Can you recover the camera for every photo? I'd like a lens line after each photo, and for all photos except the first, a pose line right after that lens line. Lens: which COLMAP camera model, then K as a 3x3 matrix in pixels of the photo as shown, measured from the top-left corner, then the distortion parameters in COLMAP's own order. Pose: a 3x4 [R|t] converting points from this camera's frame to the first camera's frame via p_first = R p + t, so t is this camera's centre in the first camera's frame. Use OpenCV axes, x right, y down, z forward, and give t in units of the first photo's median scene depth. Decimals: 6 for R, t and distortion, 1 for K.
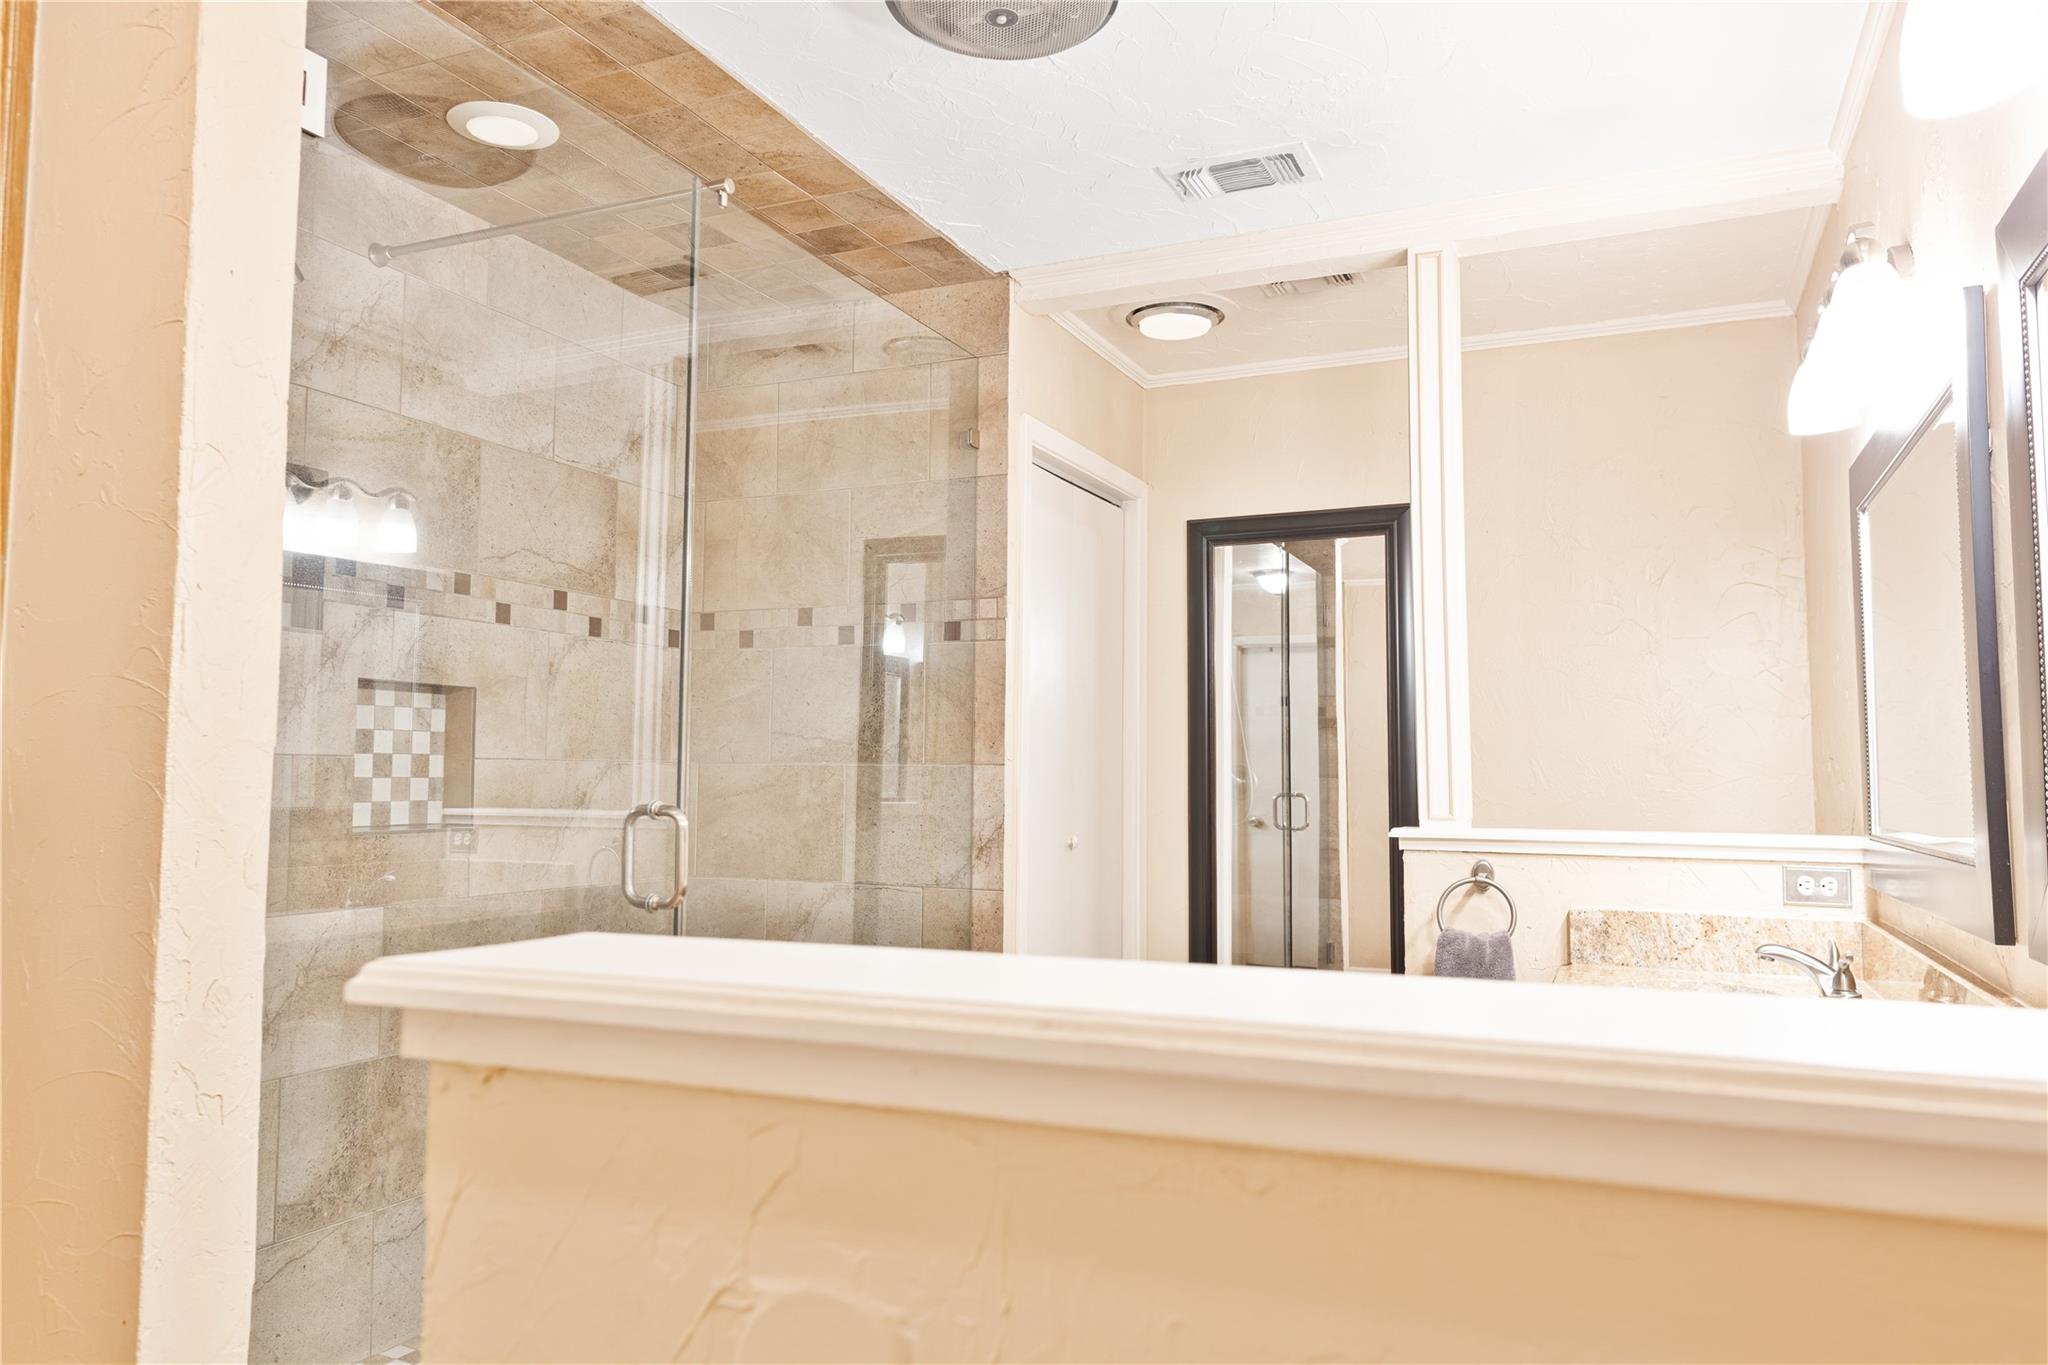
lens RADIAL K [[1455.6, 0, 1027.9], [0, 1455.6, 681.0], [0, 0, 1]] dist [0.013948, 0.006186]
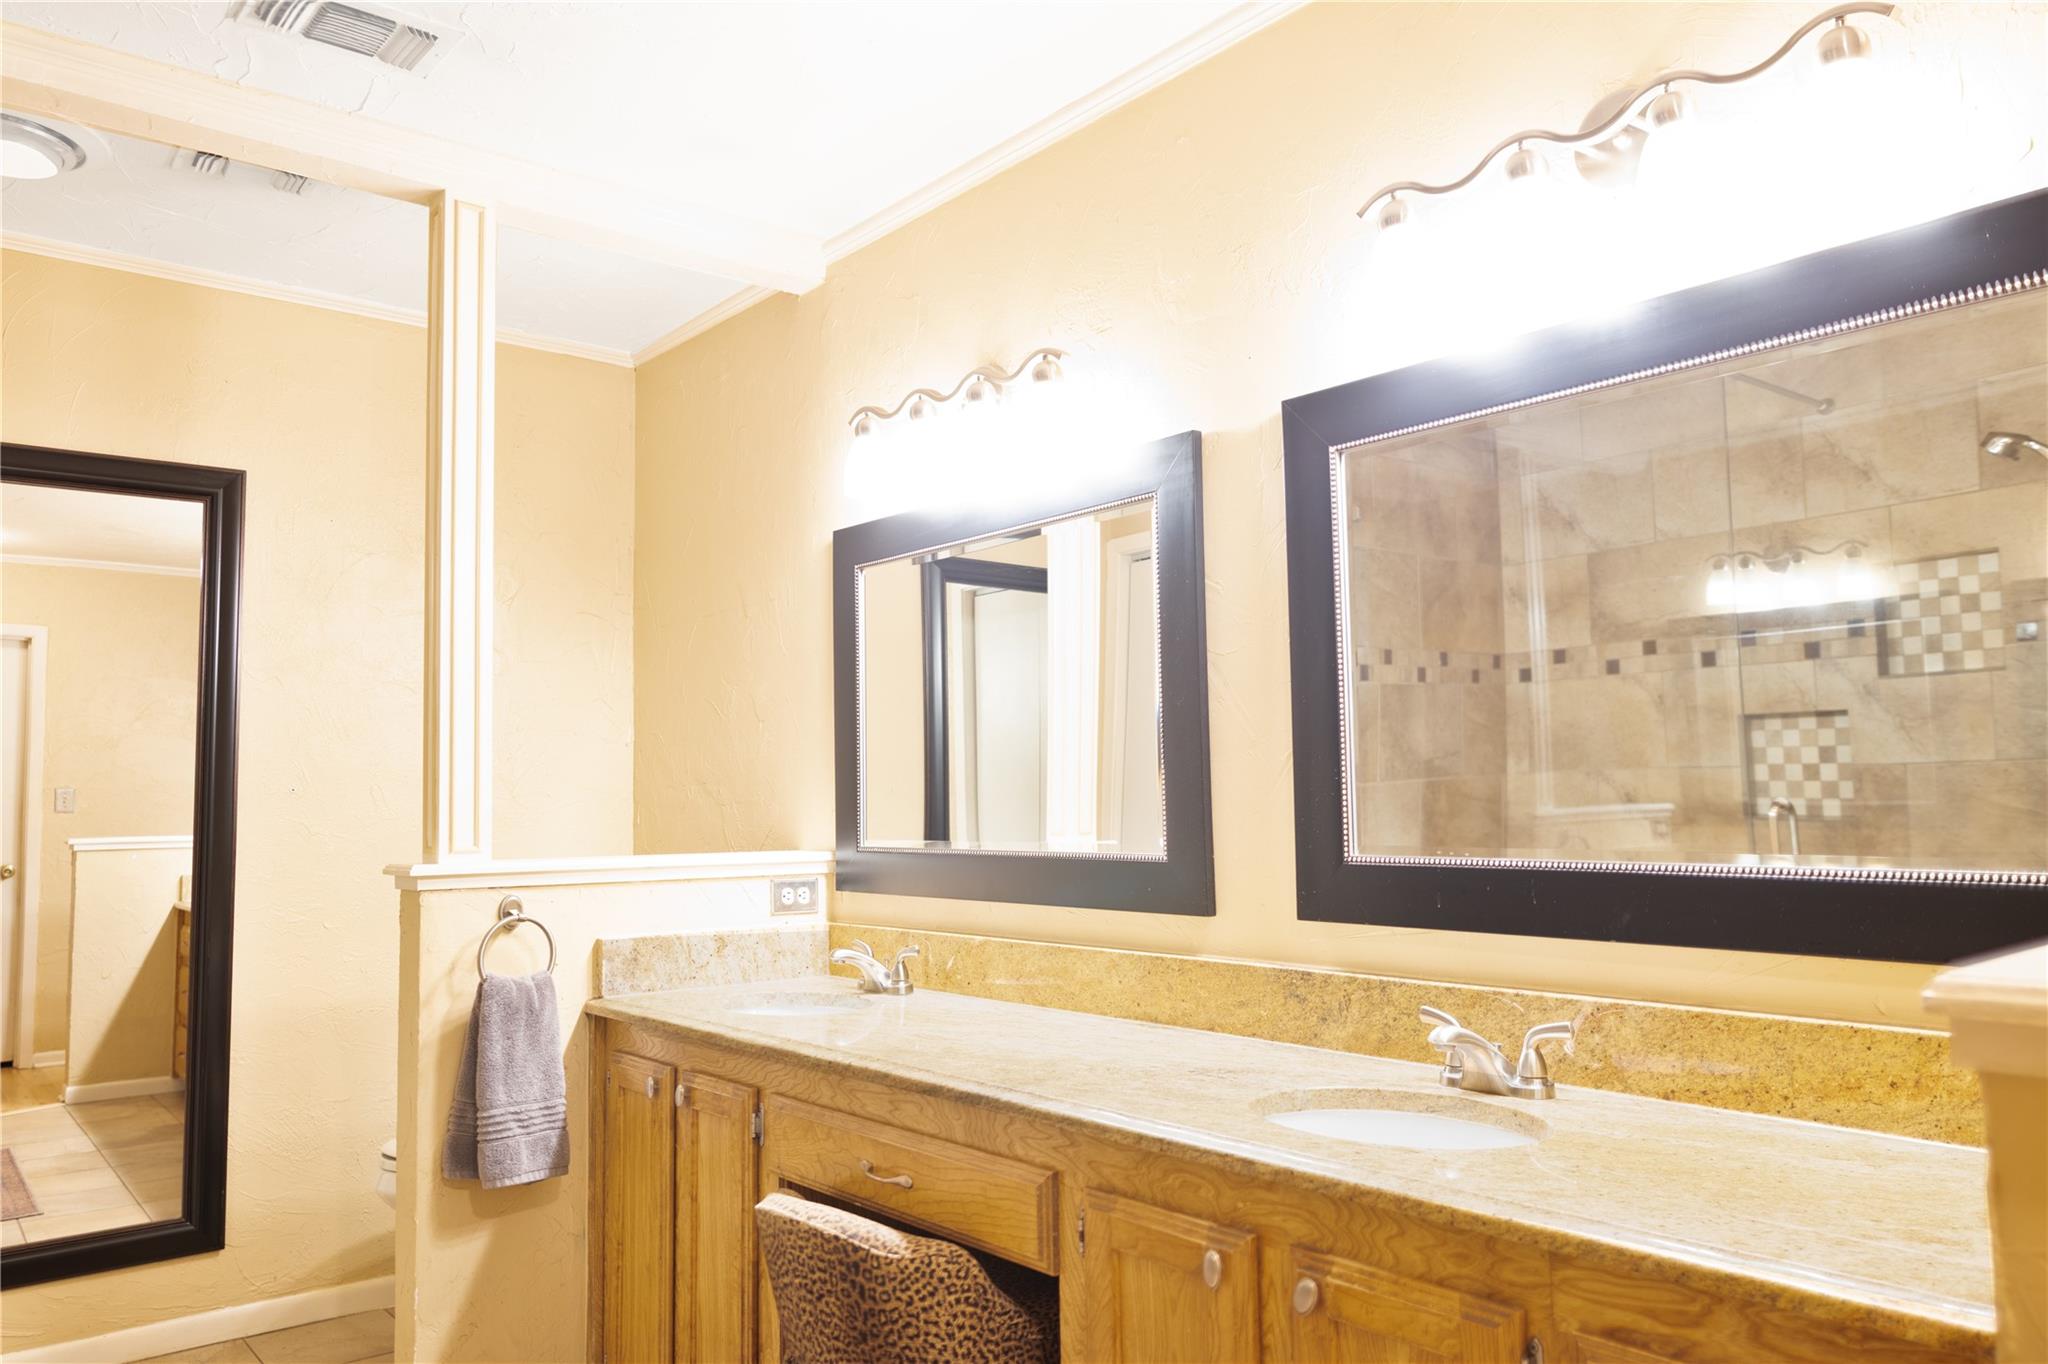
lens RADIAL K [[1455.6, 0, 1026.8], [0, 1455.6, 681.3], [0, 0, 1]] dist [0.013948, 0.006186]
pose [[0.455500, 0.062990, 0.888005, -0.363164], [-0.047072, 0.997802, -0.046633, 0.018905], [-0.888991, -0.020559, 0.457464, 0.320936]]
